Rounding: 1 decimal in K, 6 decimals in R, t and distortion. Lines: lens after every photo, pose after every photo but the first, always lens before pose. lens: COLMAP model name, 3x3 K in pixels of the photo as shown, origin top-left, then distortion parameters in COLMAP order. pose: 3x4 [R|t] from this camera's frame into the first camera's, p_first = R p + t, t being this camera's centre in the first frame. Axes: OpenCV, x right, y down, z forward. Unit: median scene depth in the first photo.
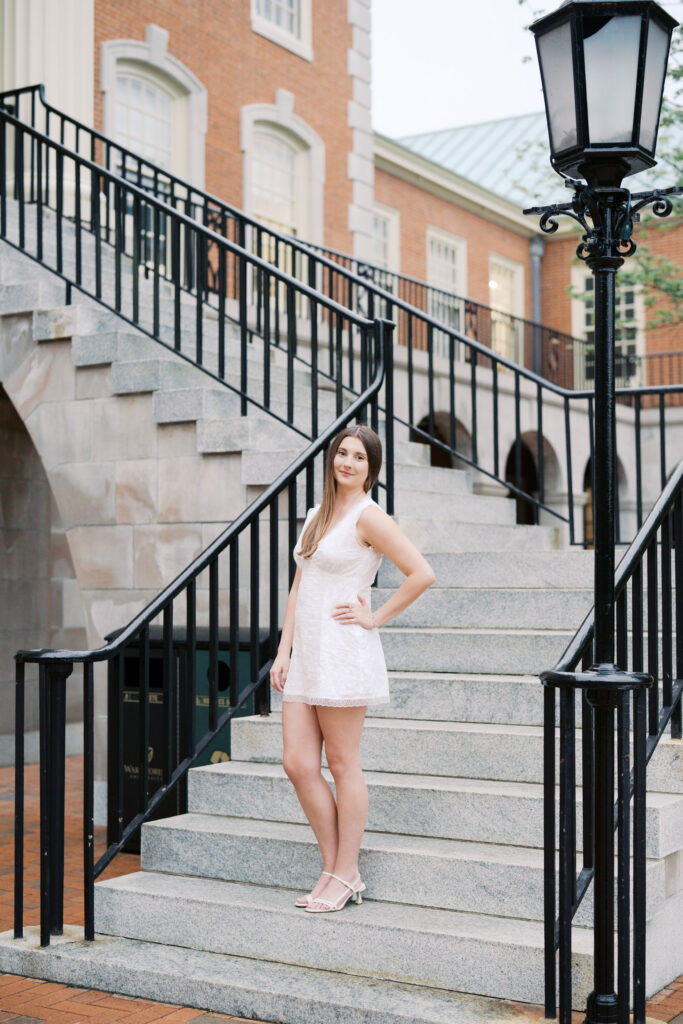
lens RADIAL K [[1492.0, 0, 340.9], [0, 1492.0, 491.3], [0, 0, 1]] dist [-0.012778, 0.093001]
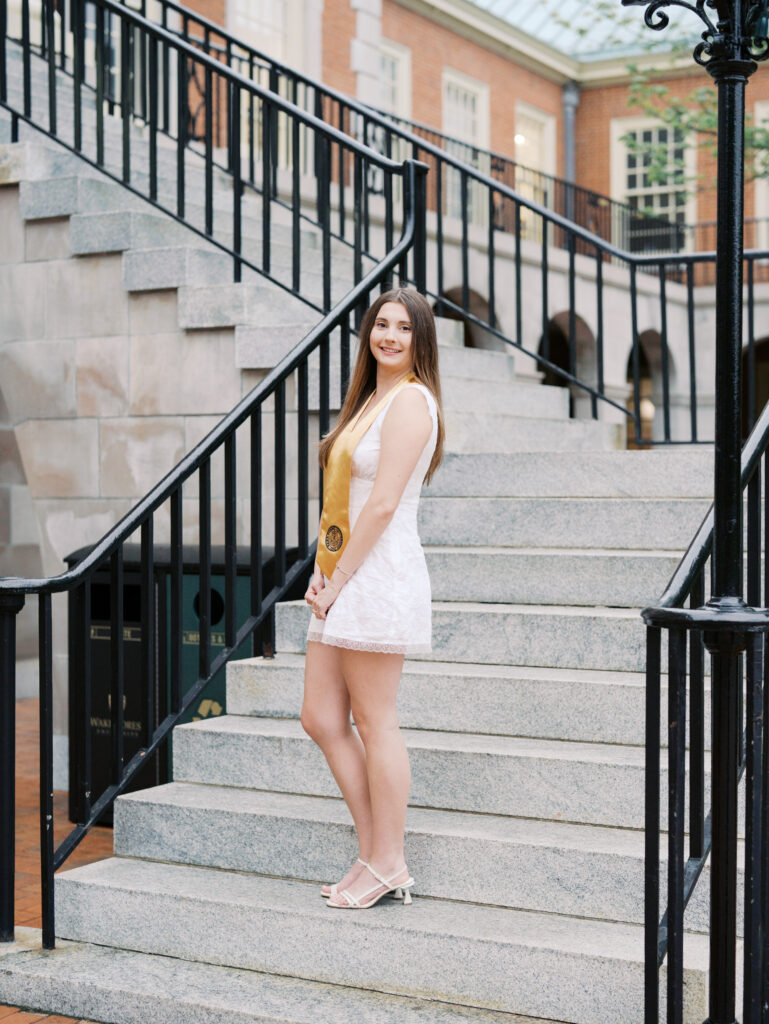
lens RADIAL K [[1701.1, 0, 409.7], [0, 1701.1, 466.0], [0, 0, 1]] dist [-0.018085, 0.109342]
pose [[0.998925, 0.000852, 0.046354, -0.018153], [-0.003058, 0.998865, 0.047539, 0.005196], [-0.046261, -0.047629, 0.997793, 0.098412]]
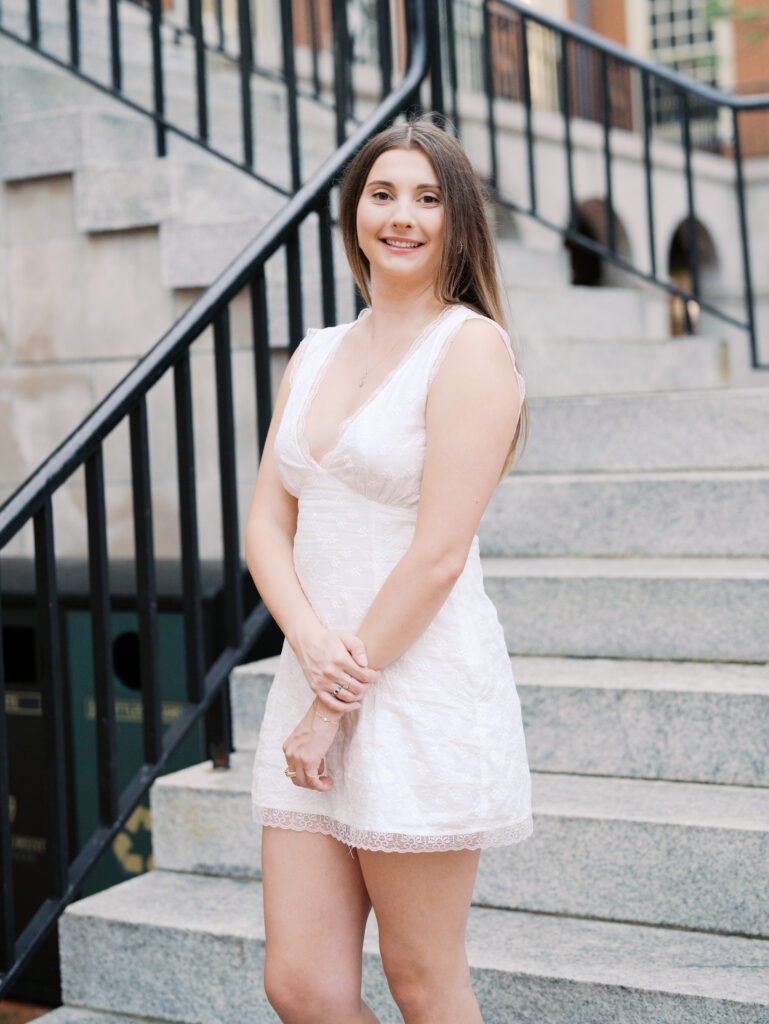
lens RADIAL K [[1781.2, 0, 365.5], [0, 1781.2, 371.3], [0, 0, 1]] dist [-0.017518, 0.037240]
pose [[0.998732, -0.043961, 0.024533, -0.013433], [0.042837, 0.998086, 0.044611, 0.000296], [-0.026448, -0.043504, 0.998703, 0.434118]]
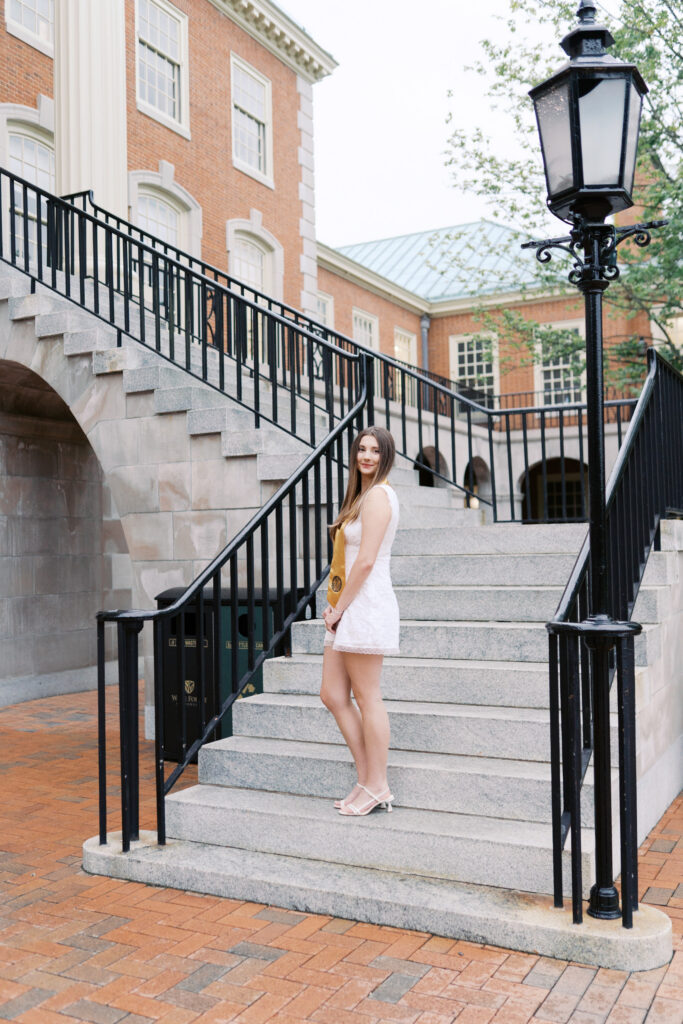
lens RADIAL K [[982.8, 0, 342.9], [0, 982.8, 498.3], [0, 0, 1]] dist [0.002969, -0.000048]
pose [[0.997682, -0.013336, 0.066731, -0.058609], [0.012980, 0.999899, 0.005761, 0.009261], [-0.066801, -0.004881, 0.997754, 0.150270]]
